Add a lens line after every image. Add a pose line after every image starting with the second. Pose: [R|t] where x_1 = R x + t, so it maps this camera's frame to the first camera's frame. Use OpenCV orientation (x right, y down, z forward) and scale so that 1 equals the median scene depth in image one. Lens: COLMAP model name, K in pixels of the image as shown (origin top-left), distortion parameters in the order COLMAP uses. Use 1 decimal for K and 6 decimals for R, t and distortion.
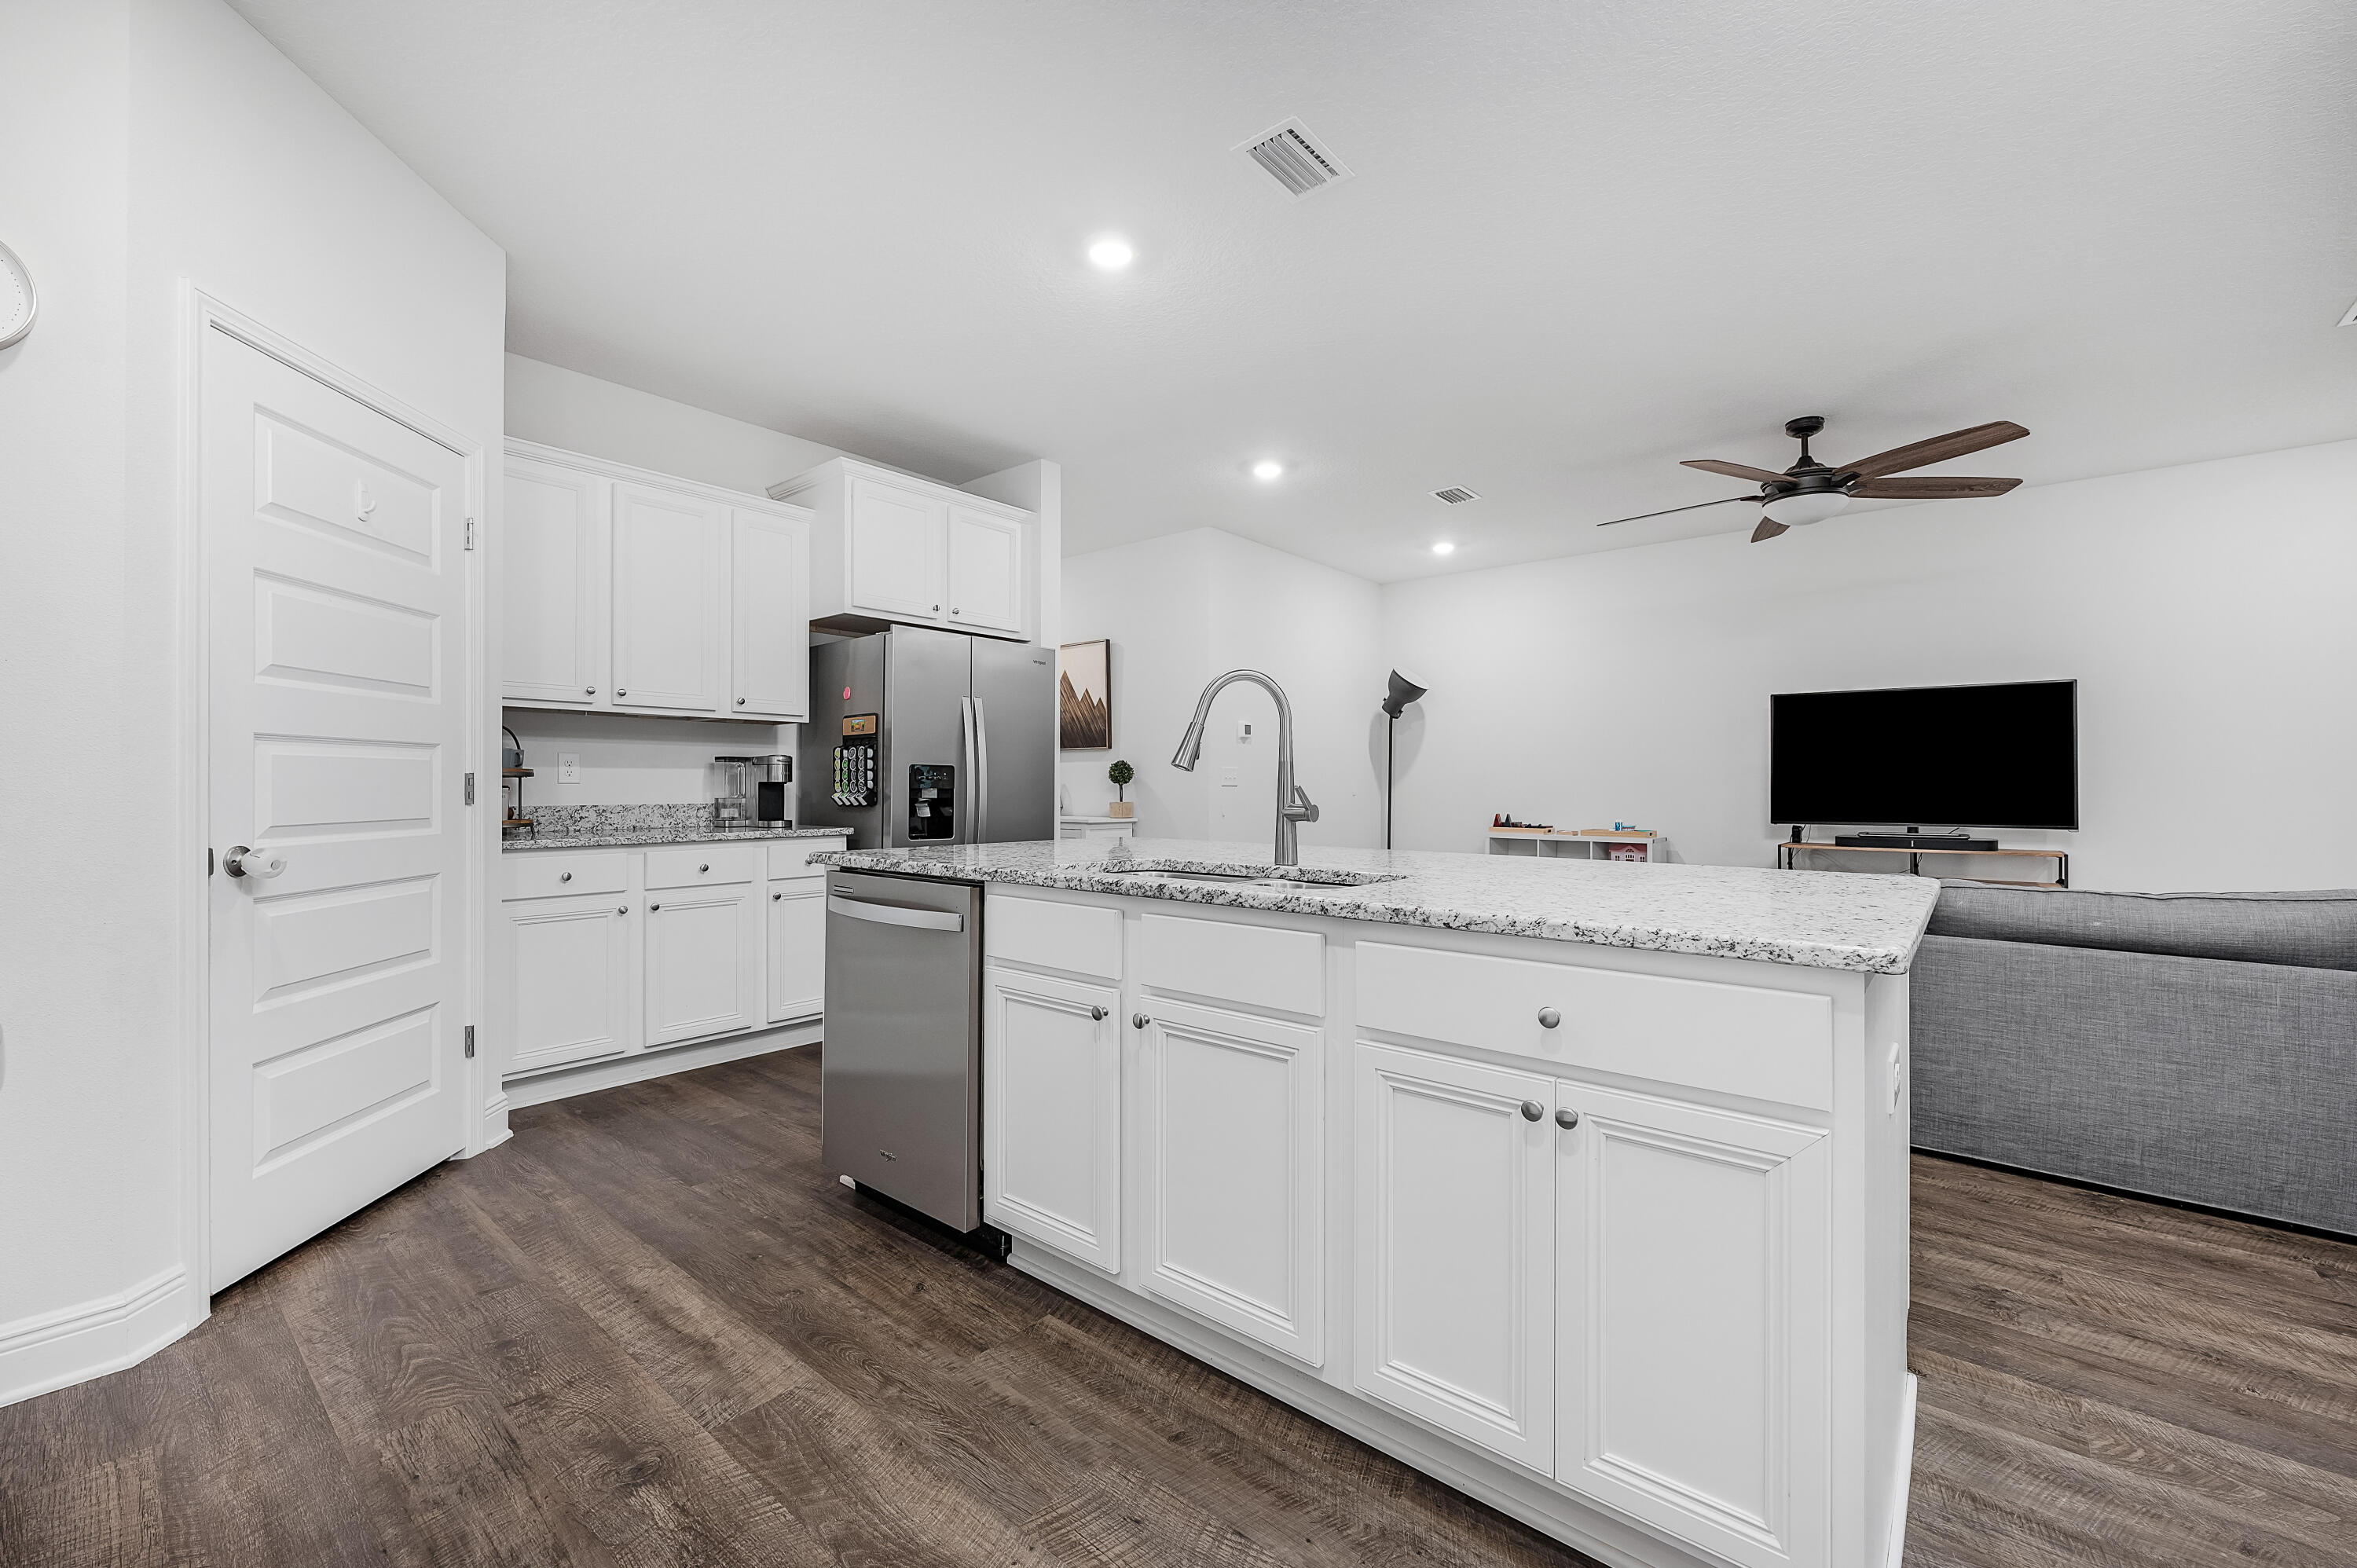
lens RADIAL K [[945.8, 0, 1168.8], [0, 945.8, 789.5], [0, 0, 1]] dist [-0.001322, -0.000383]
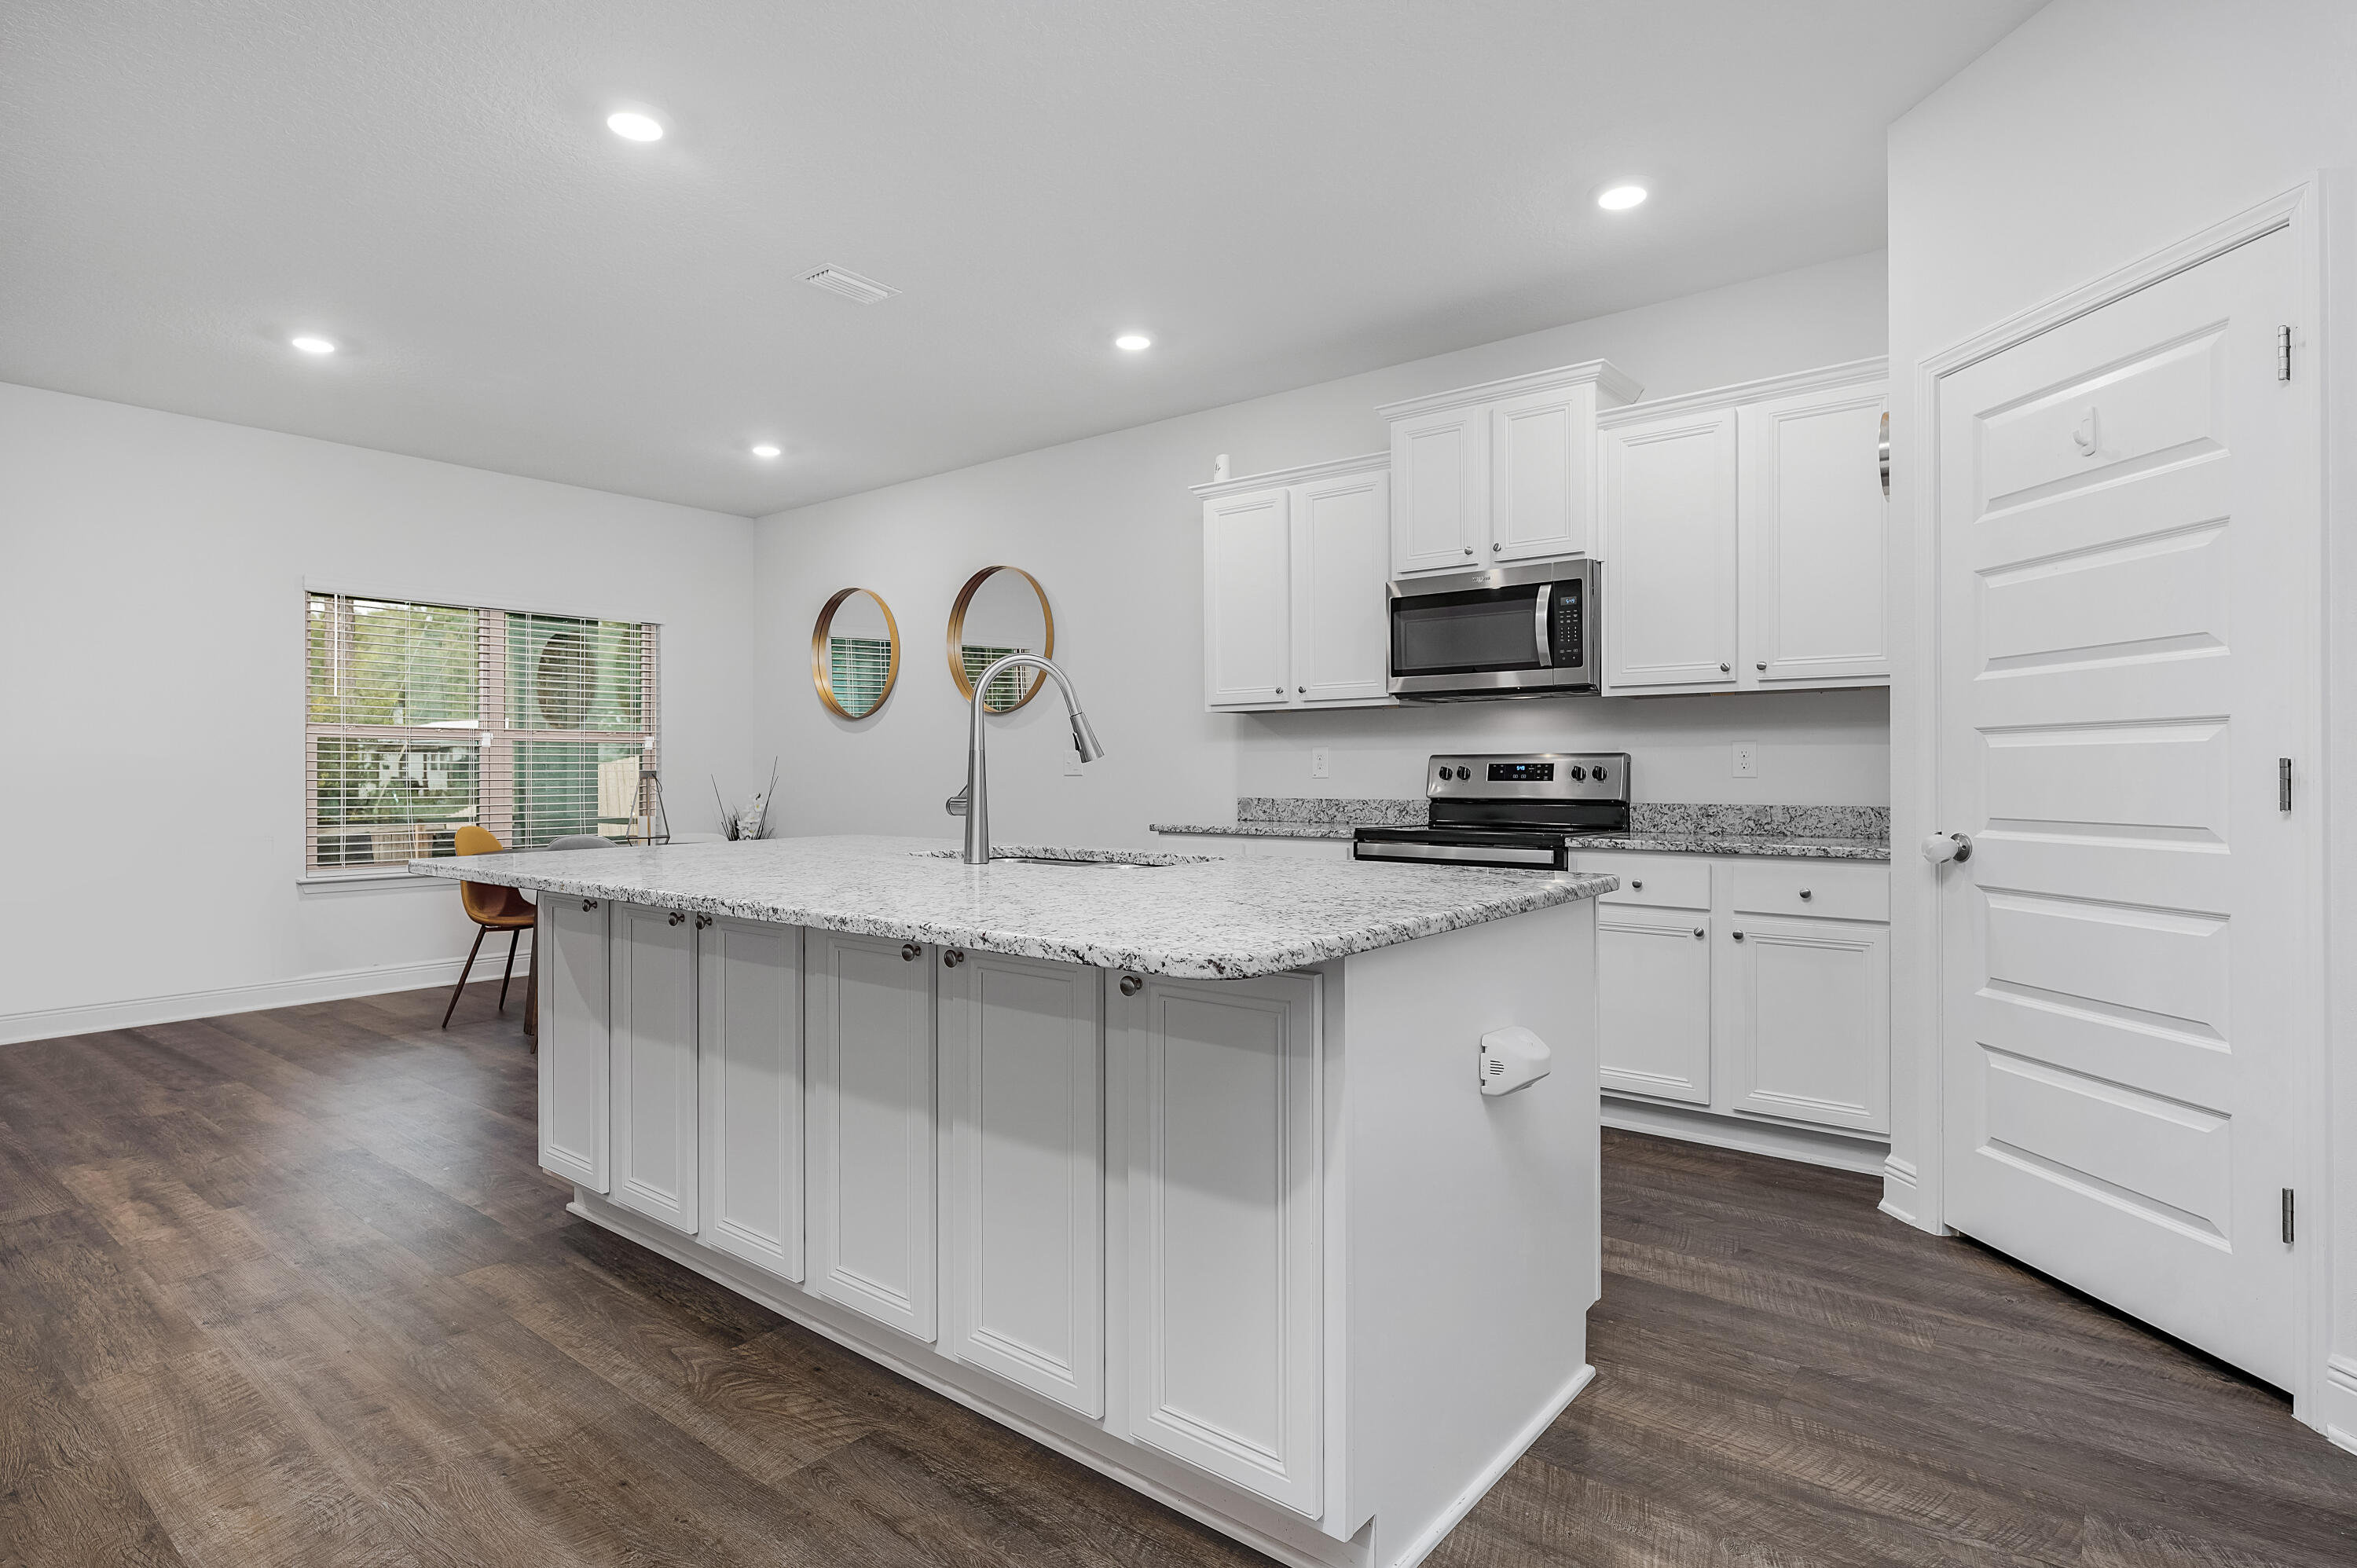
lens RADIAL K [[1153.0, 0, 1174.8], [0, 1153.0, 782.2], [0, 0, 1]] dist [-0.019567, -0.000116]
pose [[-0.999485, 0.000066, -0.032083, -0.032836], [-0.000238, 0.999955, 0.009466, -0.009192], [0.032082, 0.009469, -0.999440, 2.042185]]
